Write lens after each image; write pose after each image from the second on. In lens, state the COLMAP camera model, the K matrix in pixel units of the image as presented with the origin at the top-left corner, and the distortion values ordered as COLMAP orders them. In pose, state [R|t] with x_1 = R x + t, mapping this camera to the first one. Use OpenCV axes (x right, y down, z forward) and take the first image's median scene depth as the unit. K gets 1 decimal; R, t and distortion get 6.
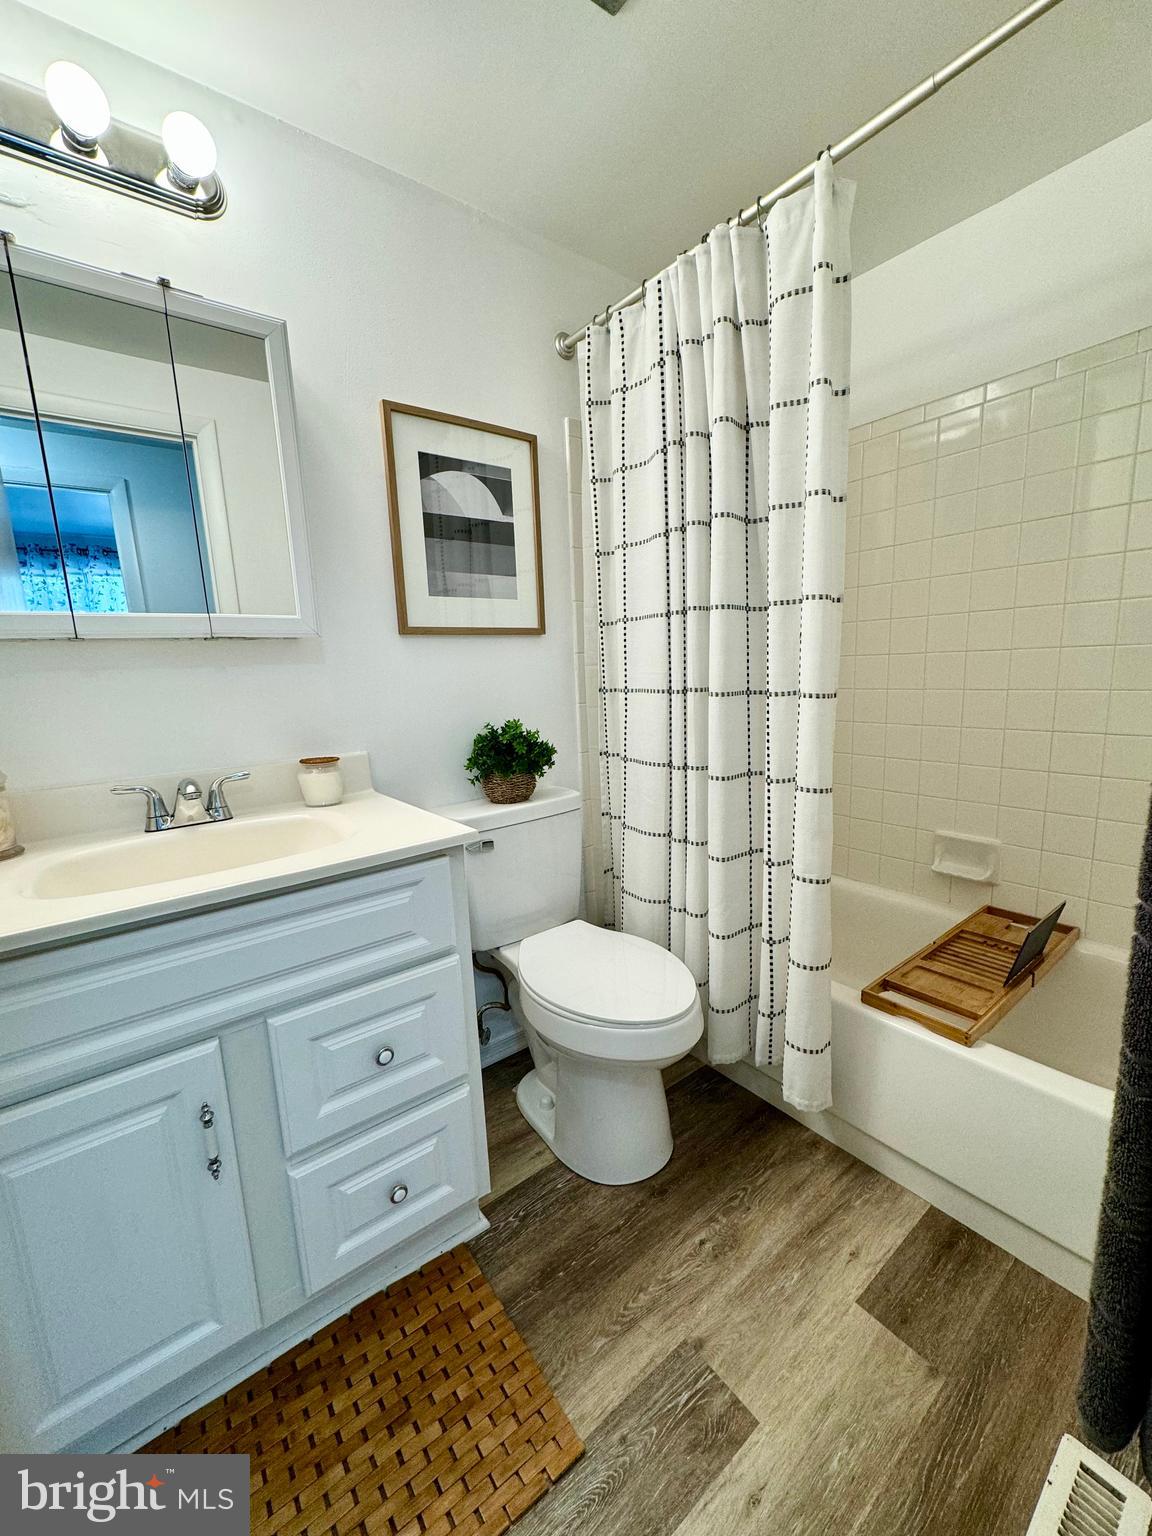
lens RADIAL K [[616.2, 0, 576.0], [0, 616.2, 768.0], [0, 0, 1]] dist [-0.000856, 0.000012]
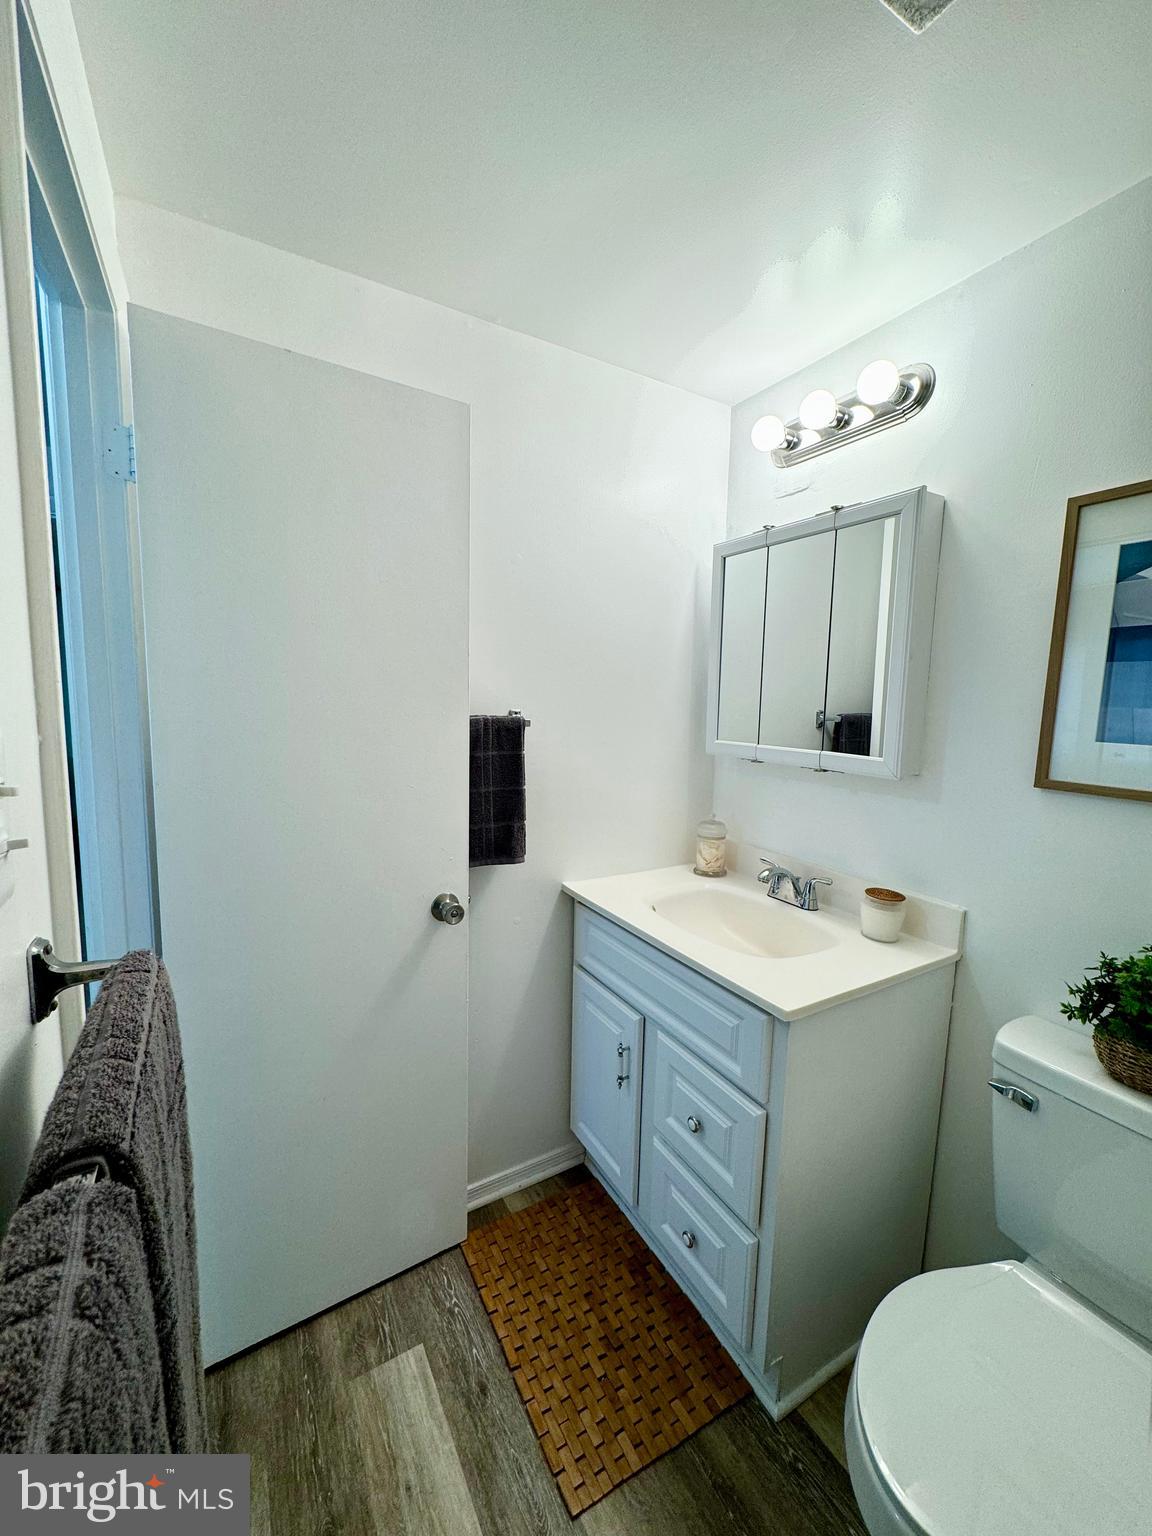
lens RADIAL K [[616.2, 0, 576.0], [0, 616.2, 768.0], [0, 0, 1]] dist [-0.000856, 0.000012]
pose [[-0.128987, 0.156178, -0.979271, 0.716637], [-0.185290, 0.966332, 0.178521, -0.351374], [0.974182, 0.204476, -0.095706, 0.645297]]
